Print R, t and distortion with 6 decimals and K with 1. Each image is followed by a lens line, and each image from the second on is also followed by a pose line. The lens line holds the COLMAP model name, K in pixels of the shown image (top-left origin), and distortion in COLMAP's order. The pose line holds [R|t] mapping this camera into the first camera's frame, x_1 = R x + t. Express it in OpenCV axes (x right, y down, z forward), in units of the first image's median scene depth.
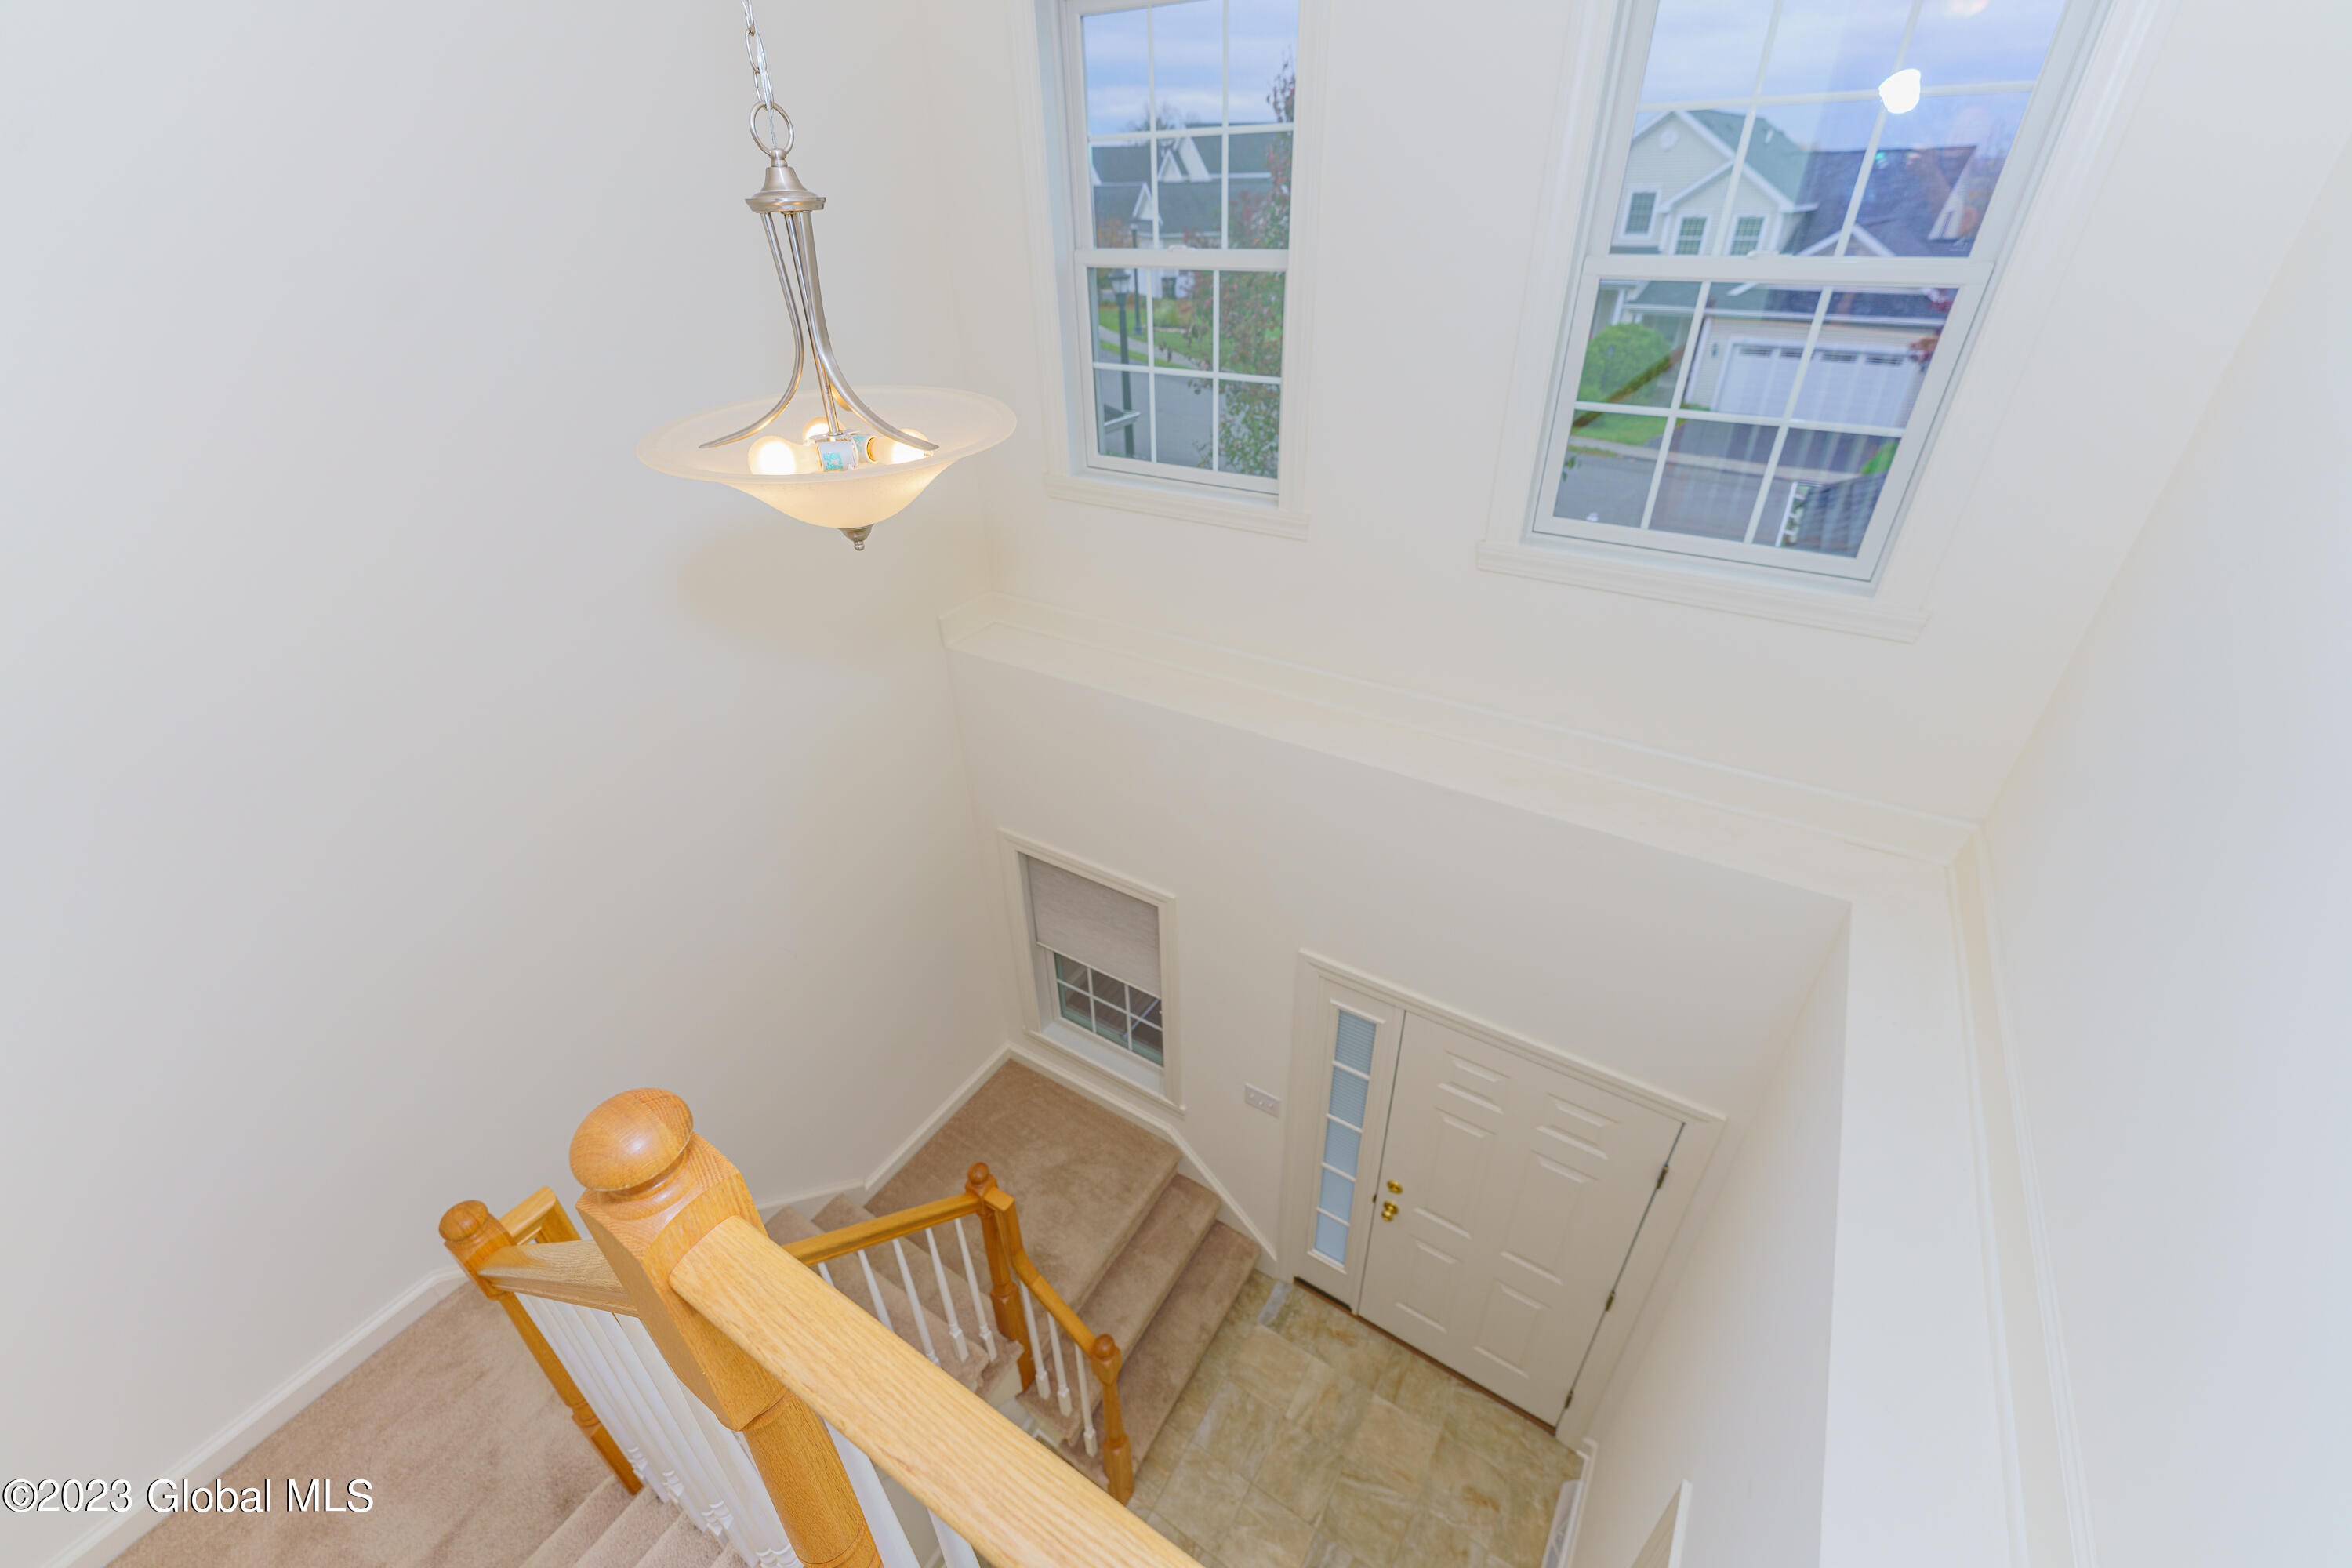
lens RADIAL K [[941.8, 0, 1176.0], [0, 941.8, 784.0], [0, 0, 1]] dist [0.003463, 0.000197]
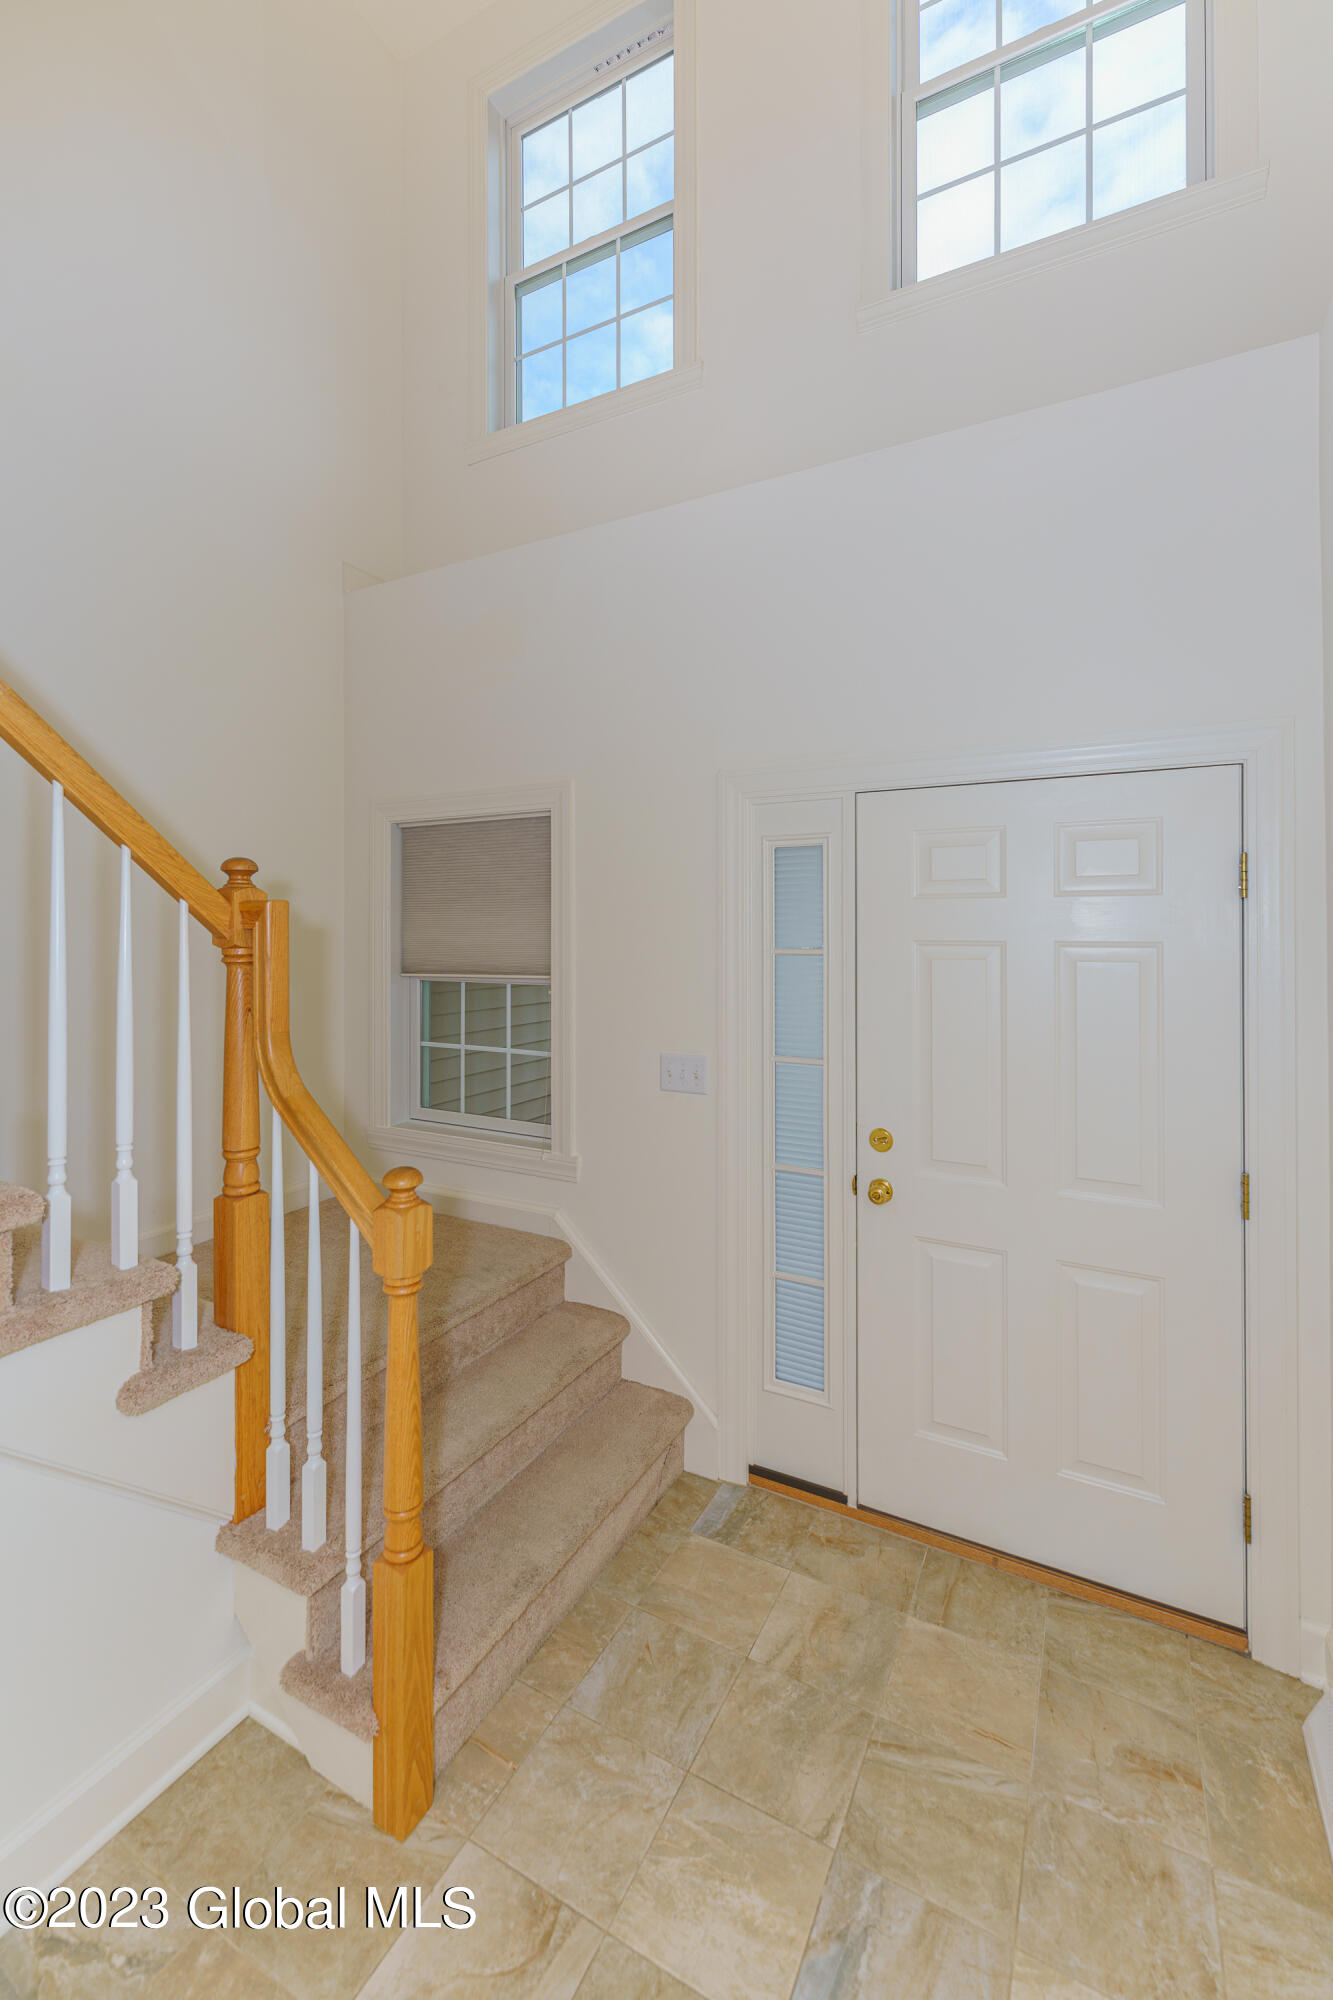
lens RADIAL K [[824.8, 0, 676.8], [0, 824.8, 995.0], [0, 0, 1]] dist [0.000153, -0.000123]
pose [[0.996708, 0.016271, 0.079428, 0.034679], [0.029139, 0.842318, -0.538193, 0.623392], [-0.075660, 0.538735, 0.839071, 0.434305]]
